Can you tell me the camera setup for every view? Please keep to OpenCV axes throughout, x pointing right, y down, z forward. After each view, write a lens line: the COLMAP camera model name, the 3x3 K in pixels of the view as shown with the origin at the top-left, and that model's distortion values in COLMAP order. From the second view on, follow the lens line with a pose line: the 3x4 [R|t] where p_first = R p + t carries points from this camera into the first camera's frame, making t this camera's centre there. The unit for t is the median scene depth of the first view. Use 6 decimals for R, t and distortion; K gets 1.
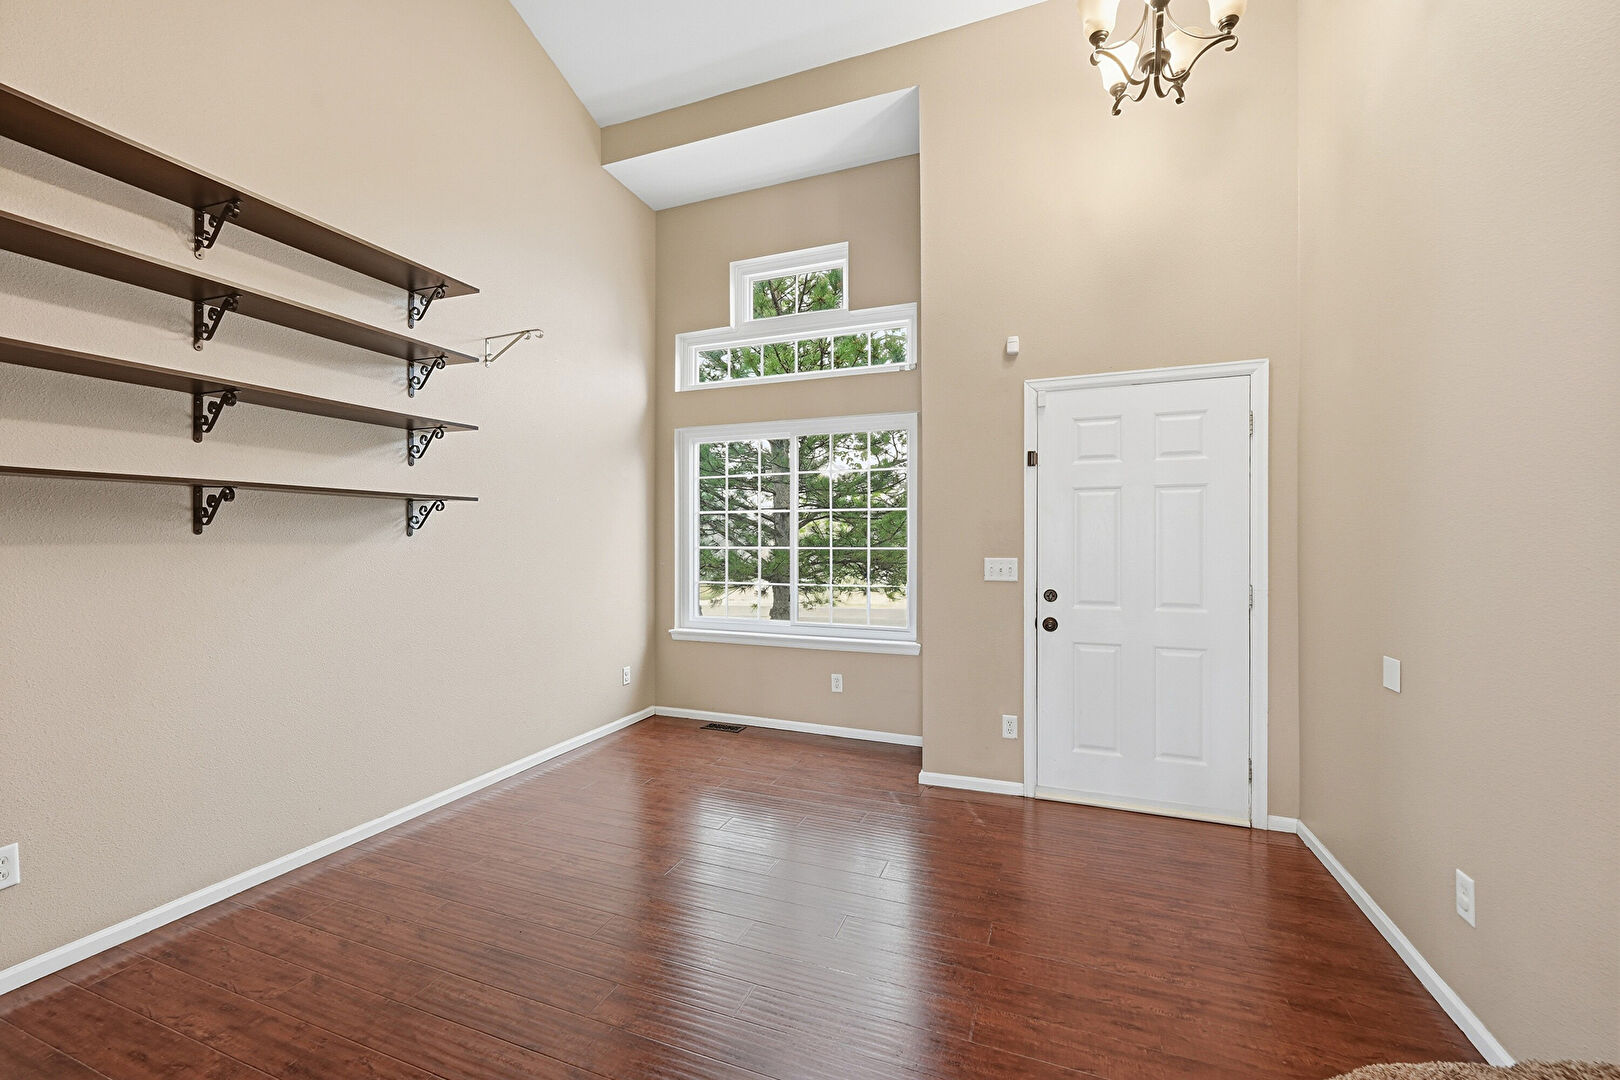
lens RADIAL K [[645.6, 0, 810.5], [0, 645.6, 537.9], [0, 0, 1]] dist [0.000951, 0.000399]
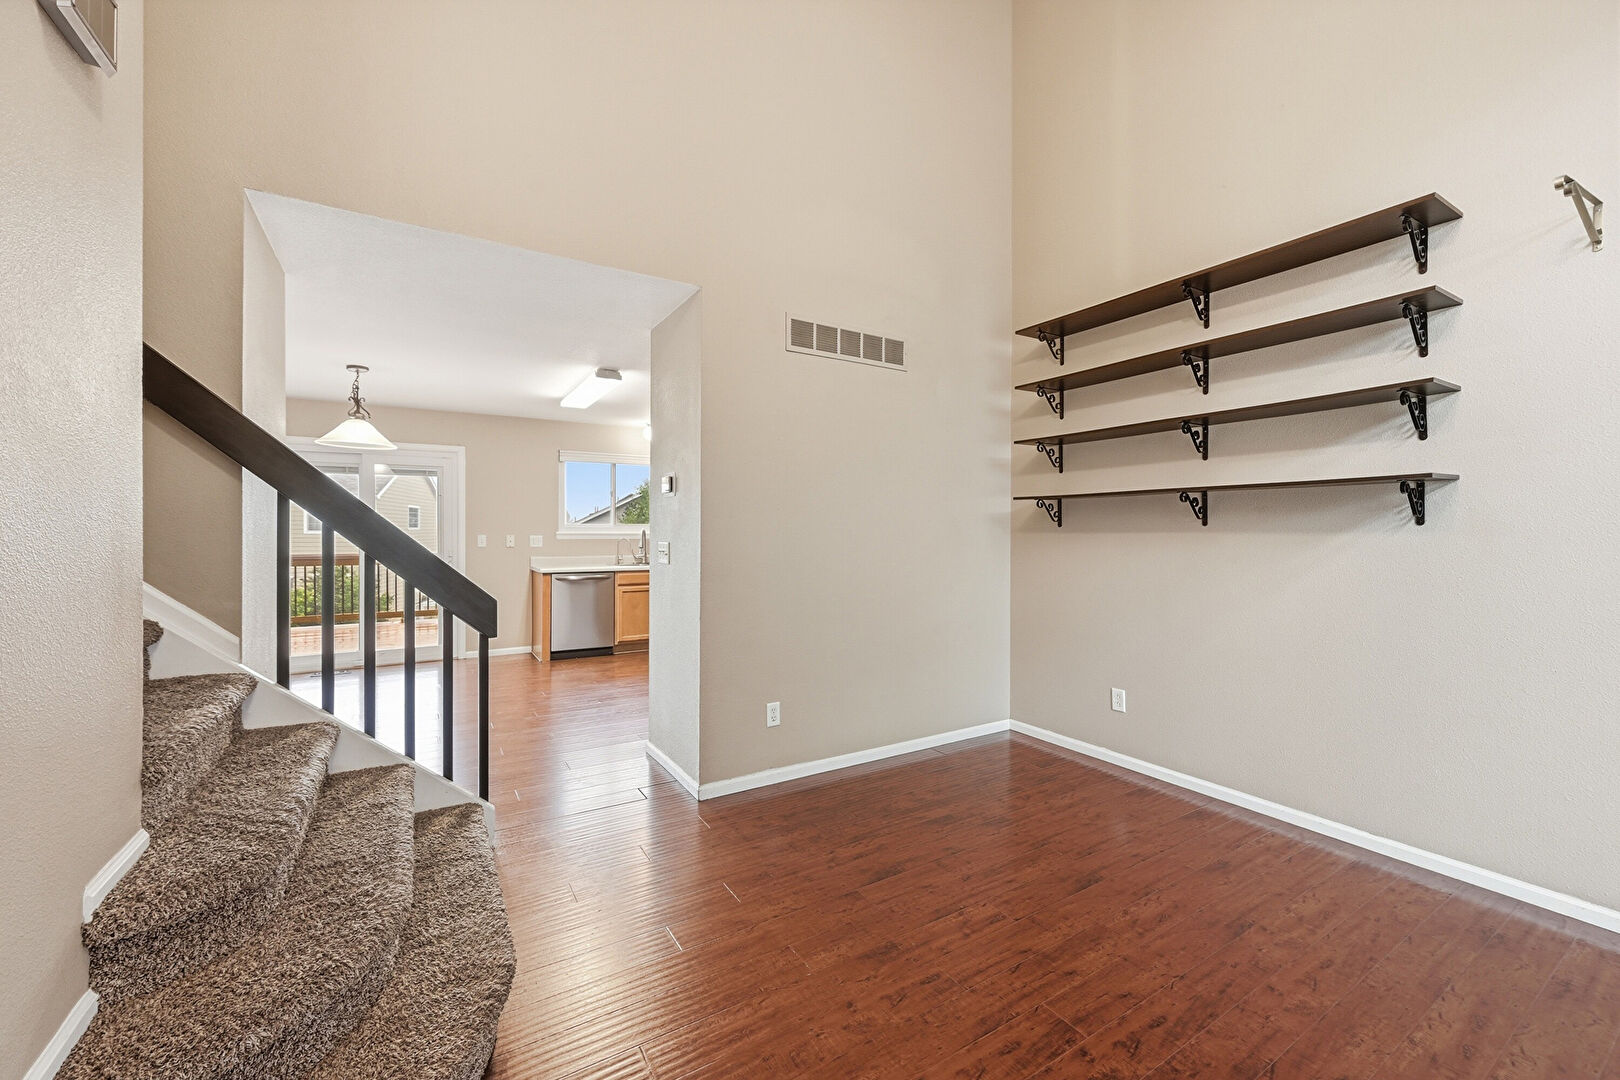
lens RADIAL K [[645.6, 0, 812.7], [0, 645.6, 538.3], [0, 0, 1]] dist [0.000951, 0.000399]
pose [[-0.605088, -0.004457, -0.796146, 0.592384], [-0.011823, 0.999924, 0.003388, 0.023456], [0.796070, 0.011463, -0.605095, 1.021529]]
